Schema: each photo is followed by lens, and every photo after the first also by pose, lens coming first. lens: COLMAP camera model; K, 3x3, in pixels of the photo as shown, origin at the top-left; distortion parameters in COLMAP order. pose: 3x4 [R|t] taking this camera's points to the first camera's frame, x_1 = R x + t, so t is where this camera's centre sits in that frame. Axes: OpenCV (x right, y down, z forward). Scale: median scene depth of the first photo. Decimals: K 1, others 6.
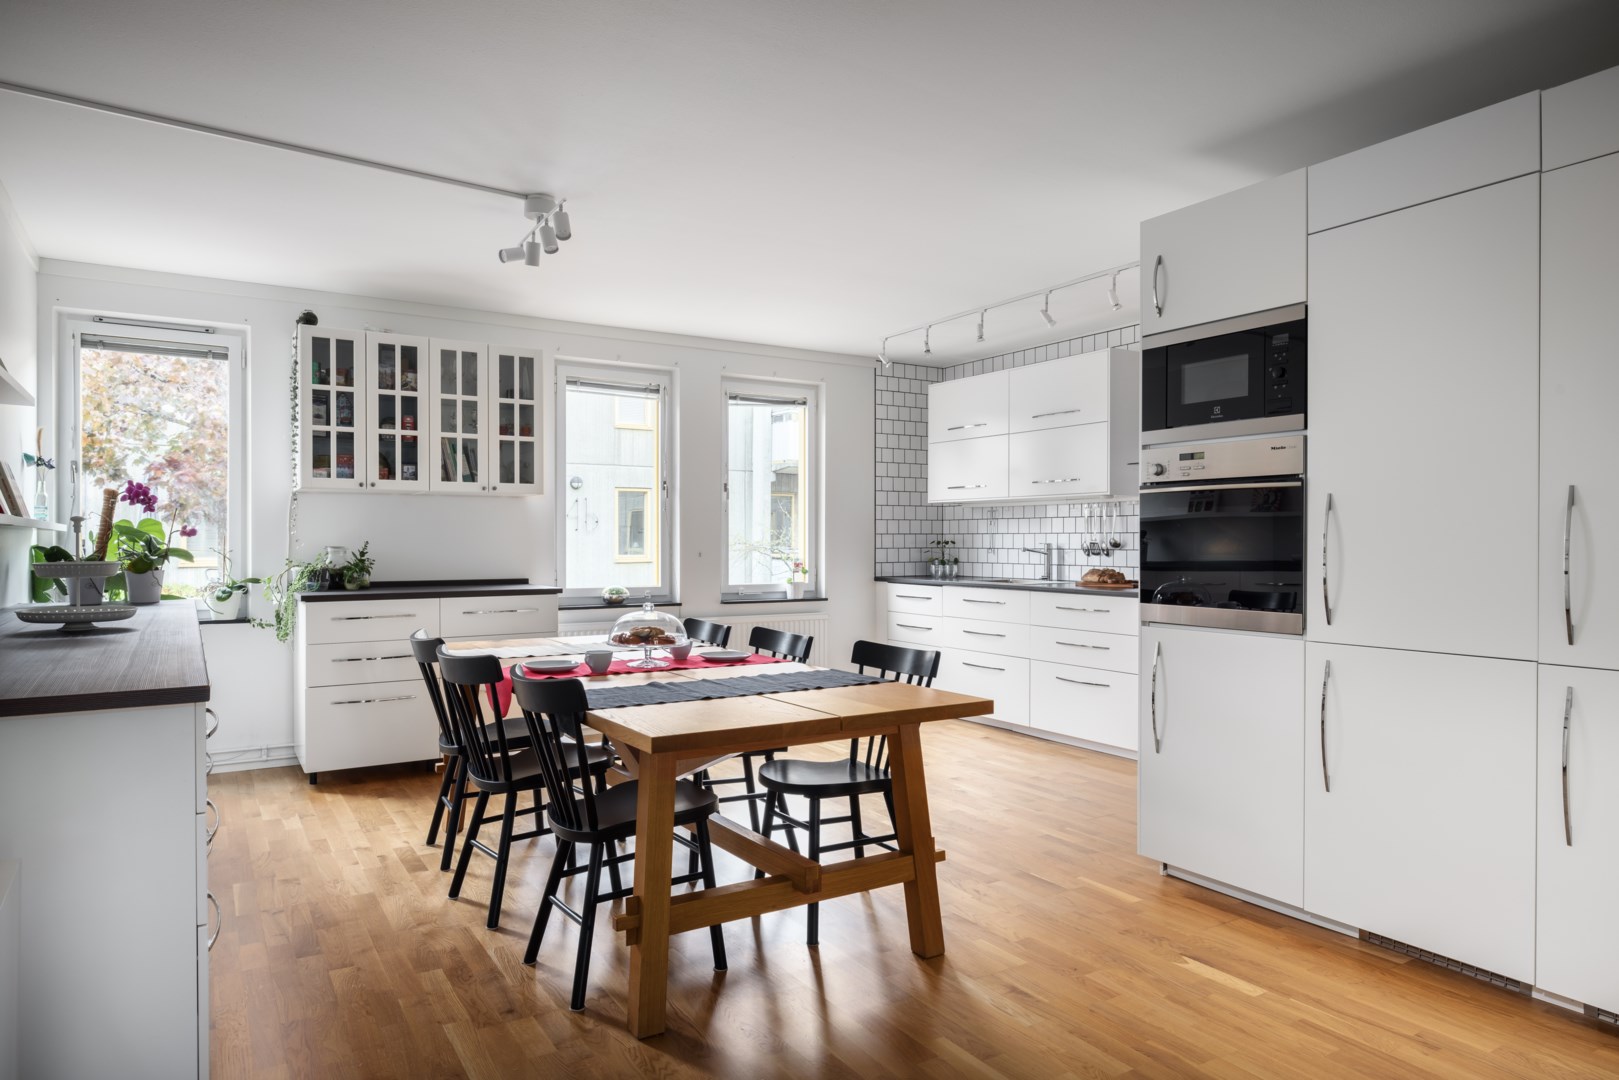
lens RADIAL K [[998.4, 0, 819.1], [0, 998.4, 551.6], [0, 0, 1]] dist [-0.005437, 0.002585]
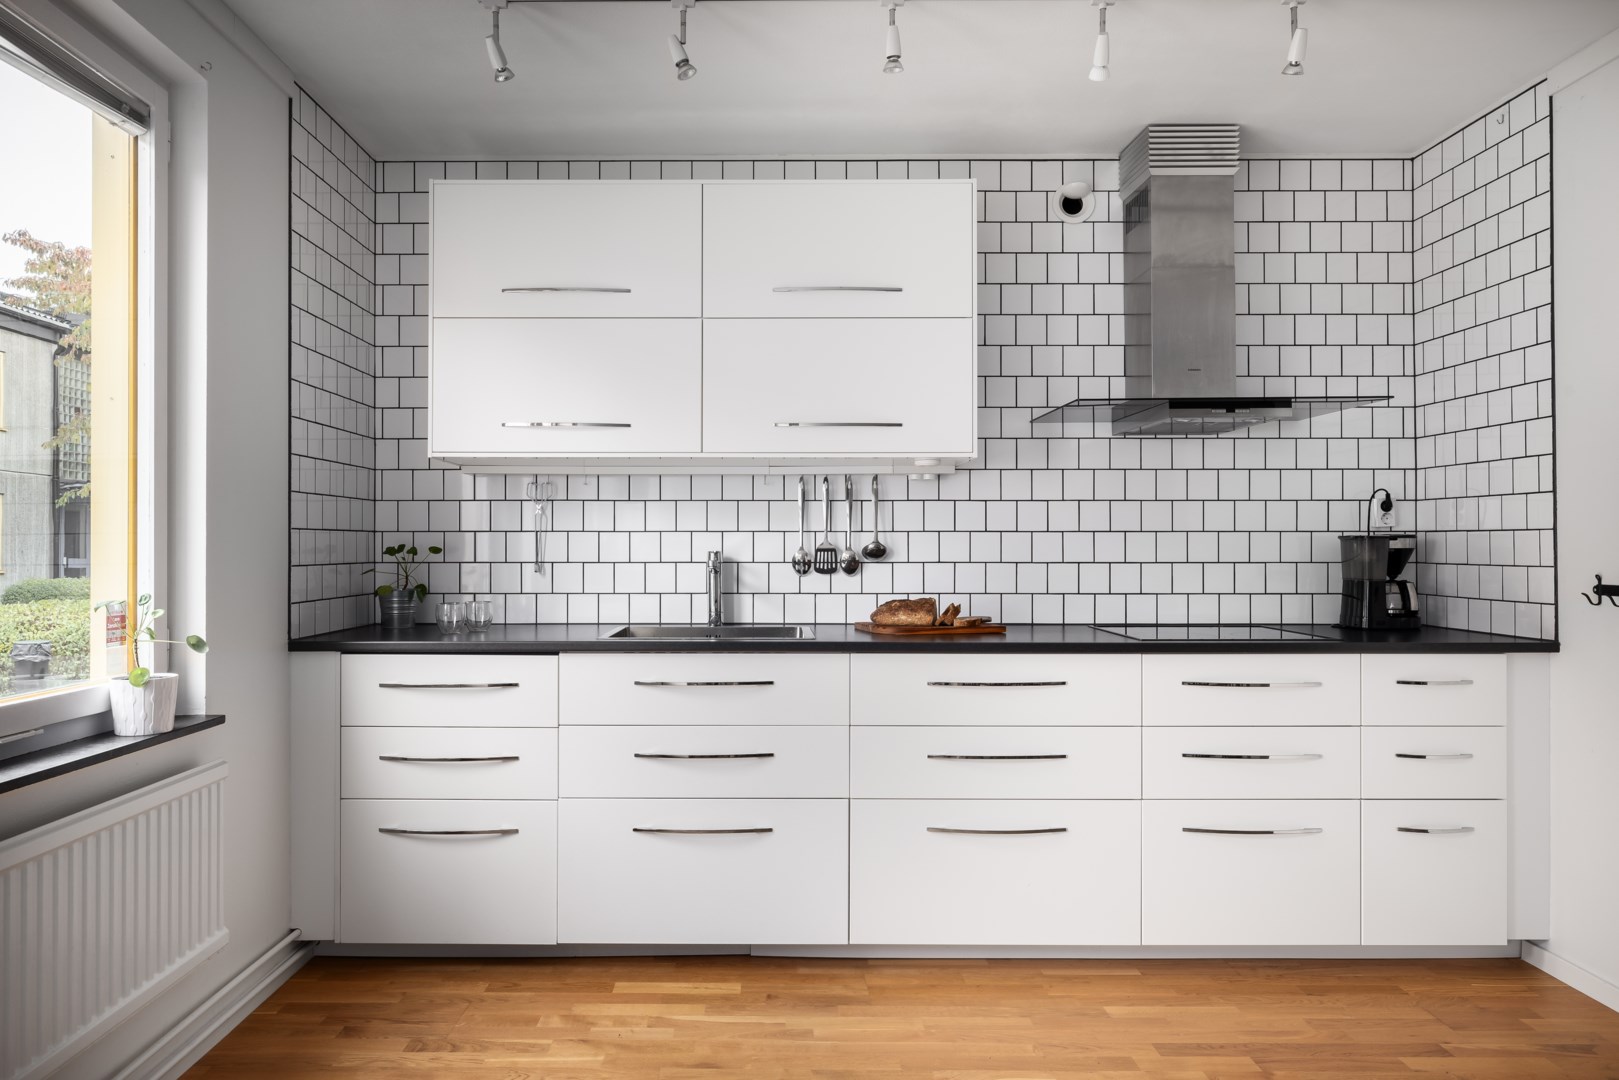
lens RADIAL K [[1045.6, 0, 798.2], [0, 1045.6, 544.0], [0, 0, 1]] dist [0.001032, 0.000801]
pose [[0.522365, 0.008808, 0.852677, -0.261805], [0.010246, 0.999810, -0.016604, -0.003395], [-0.852660, 0.017410, 0.522175, 0.904529]]
